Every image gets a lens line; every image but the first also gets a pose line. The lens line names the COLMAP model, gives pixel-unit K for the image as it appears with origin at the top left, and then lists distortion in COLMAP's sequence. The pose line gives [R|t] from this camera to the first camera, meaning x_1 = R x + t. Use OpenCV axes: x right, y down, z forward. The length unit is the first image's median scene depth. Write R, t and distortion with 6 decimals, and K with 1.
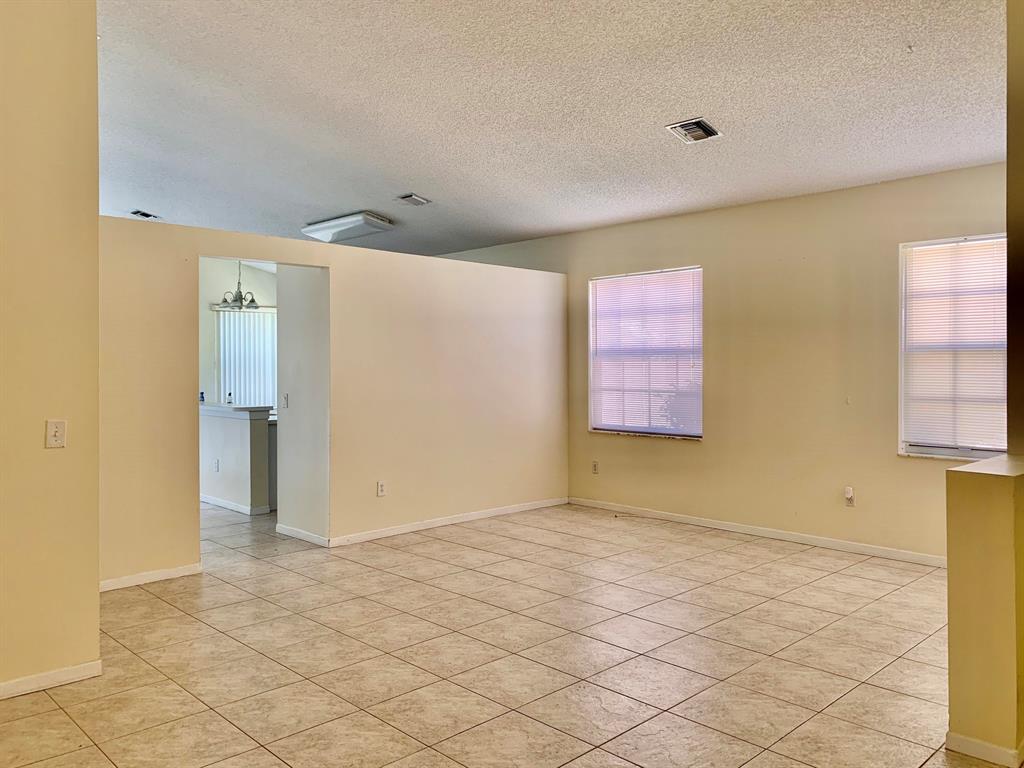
lens RADIAL K [[789.8, 0, 512.6], [0, 789.8, 323.8], [0, 0, 1]] dist [0.066808, -0.073985]
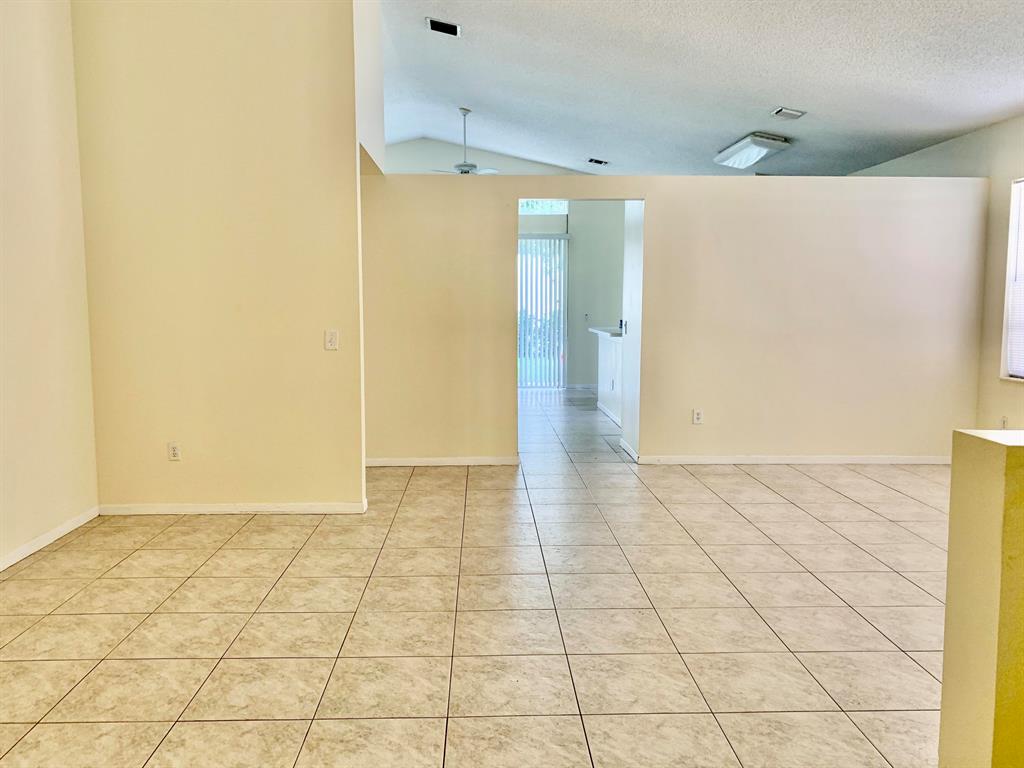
lens RADIAL K [[783.5, 0, 506.0], [0, 783.5, 374.6], [0, 0, 1]] dist [0.012245, -0.001945]
pose [[0.736239, 0.068052, -0.673291, 0.330806], [0.035487, 0.989680, 0.138834, 0.004690], [0.675791, -0.126108, 0.726226, 0.105208]]
